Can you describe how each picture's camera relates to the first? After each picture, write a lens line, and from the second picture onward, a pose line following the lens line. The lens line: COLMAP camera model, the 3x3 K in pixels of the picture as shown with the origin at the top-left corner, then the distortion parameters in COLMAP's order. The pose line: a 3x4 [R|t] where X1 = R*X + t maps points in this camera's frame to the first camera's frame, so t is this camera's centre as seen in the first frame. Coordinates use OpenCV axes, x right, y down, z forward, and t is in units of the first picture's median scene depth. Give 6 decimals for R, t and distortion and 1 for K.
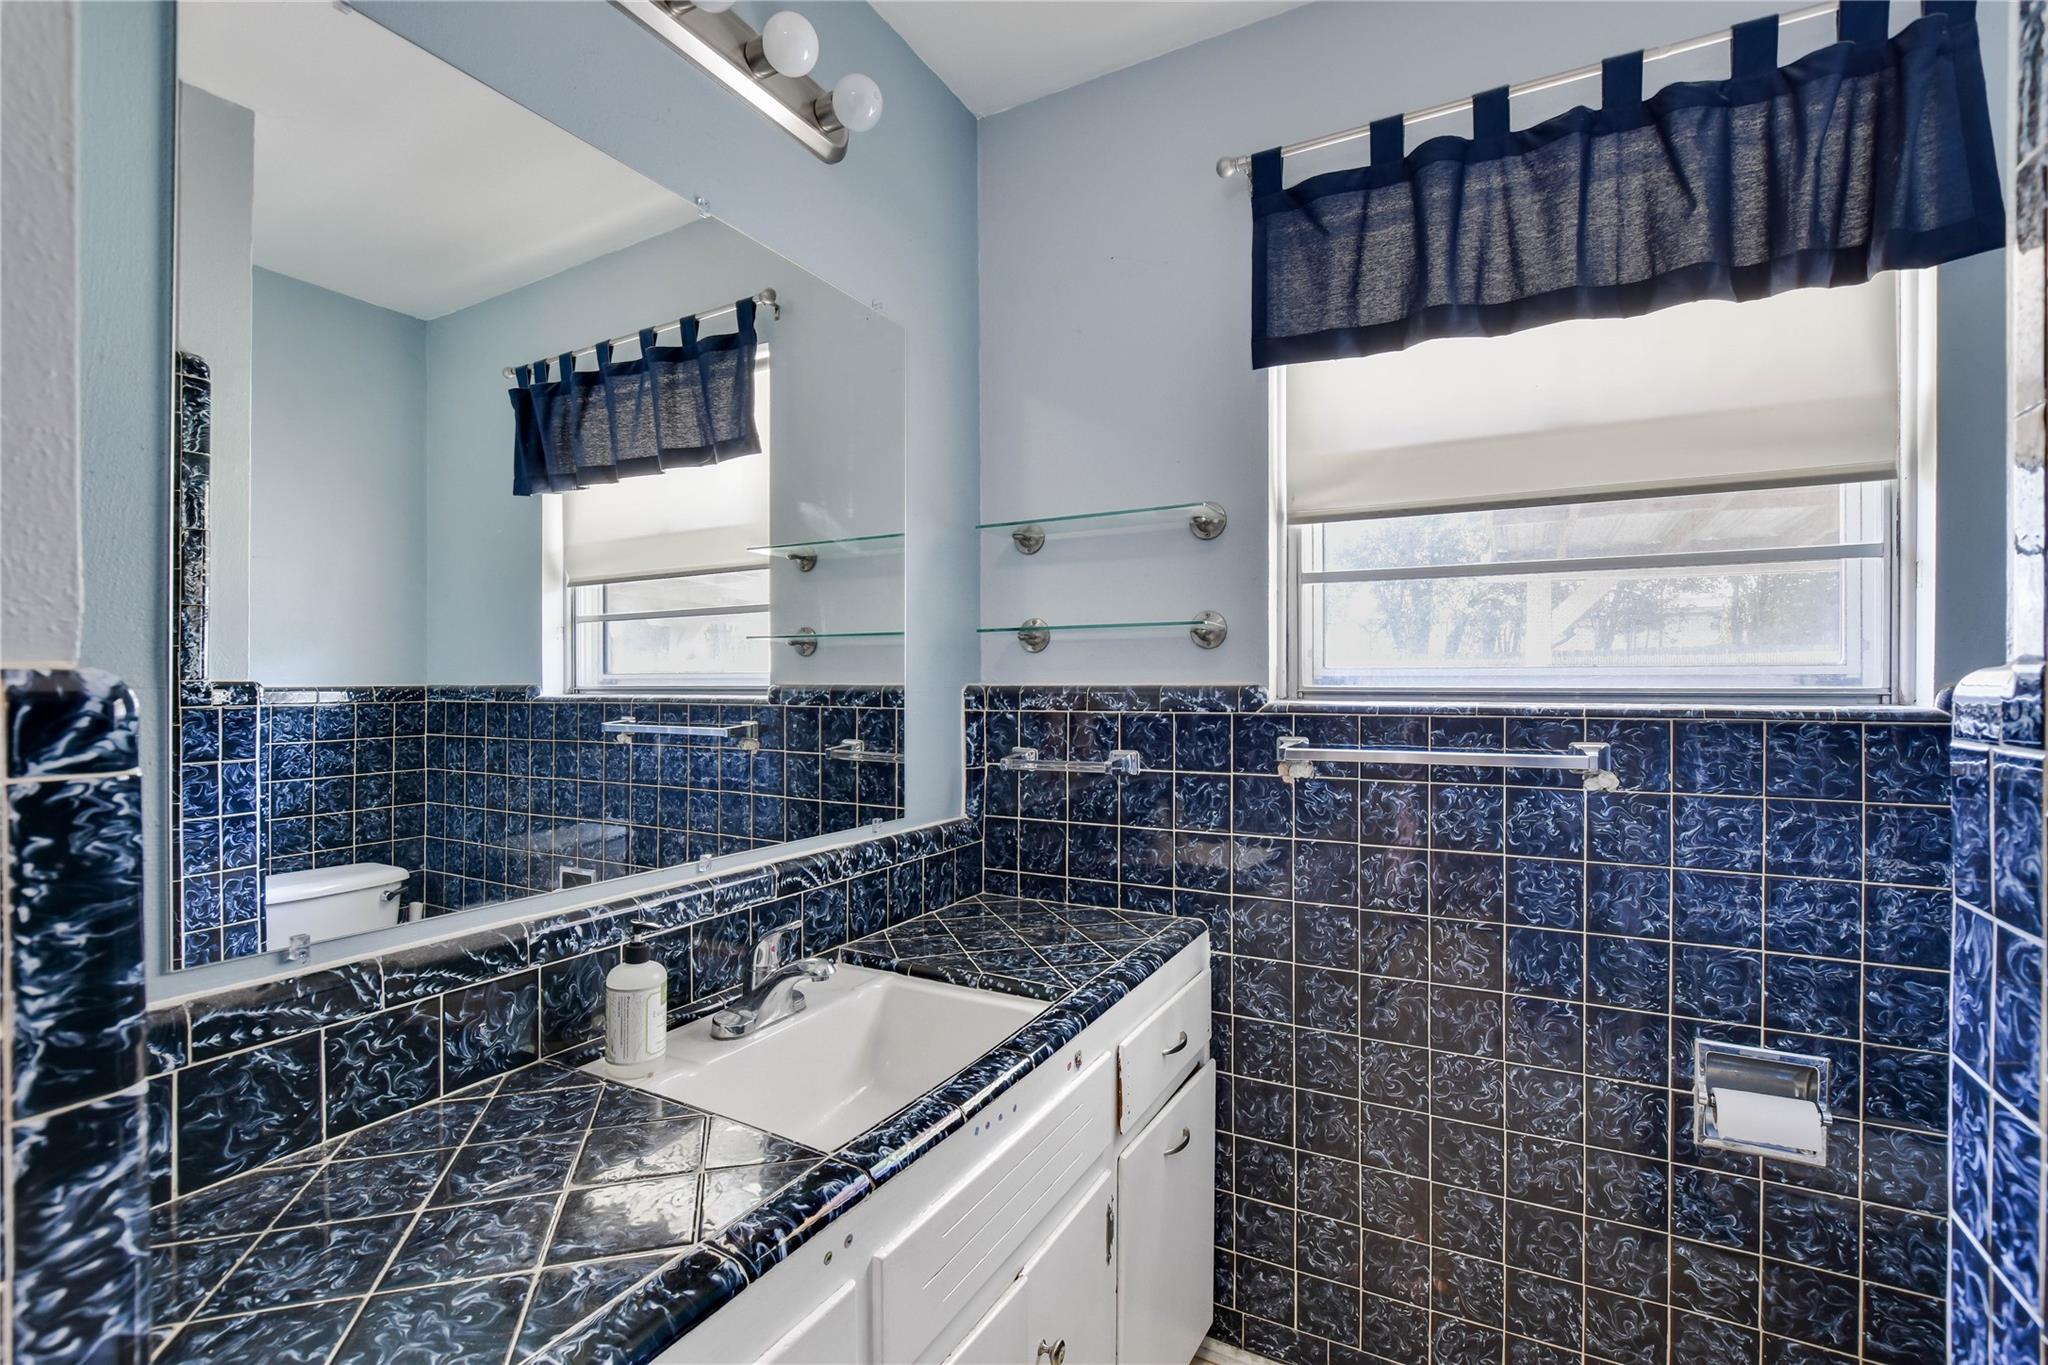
lens RADIAL K [[901.2, 0, 1023.5], [0, 901.2, 692.0], [0, 0, 1]] dist [-0.025887, 0.003839]
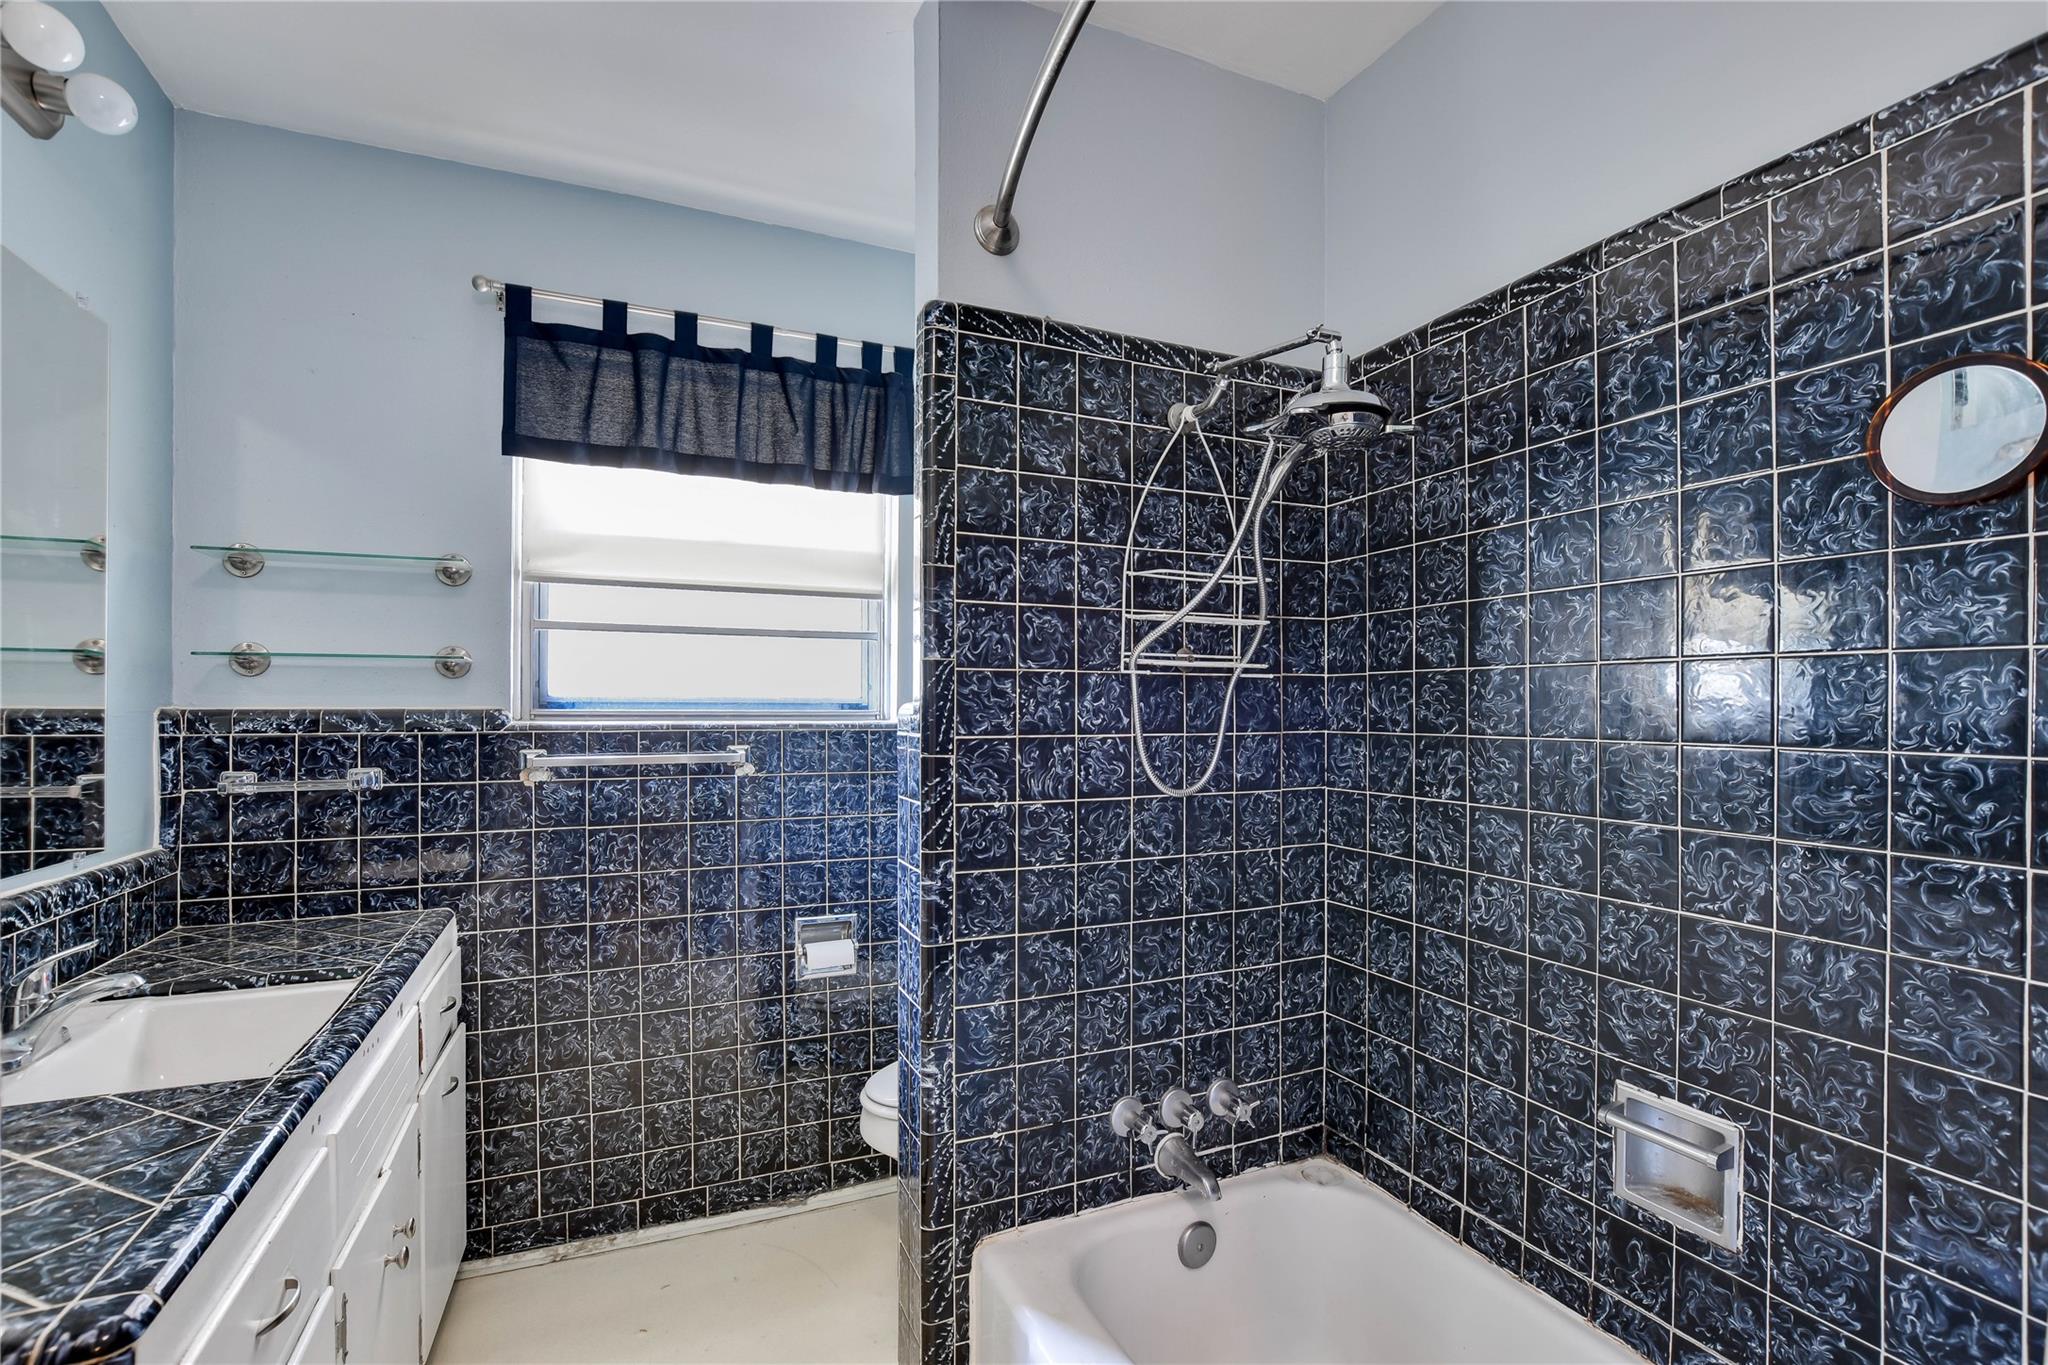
lens RADIAL K [[920.7, 0, 1021.3], [0, 920.7, 687.9], [0, 0, 1]] dist [-0.018023, 0.000804]
pose [[0.599809, 0.019344, 0.799910, -0.341622], [0.005418, 0.999587, -0.028235, 0.002946], [-0.800125, 0.021270, 0.599456, -0.350994]]
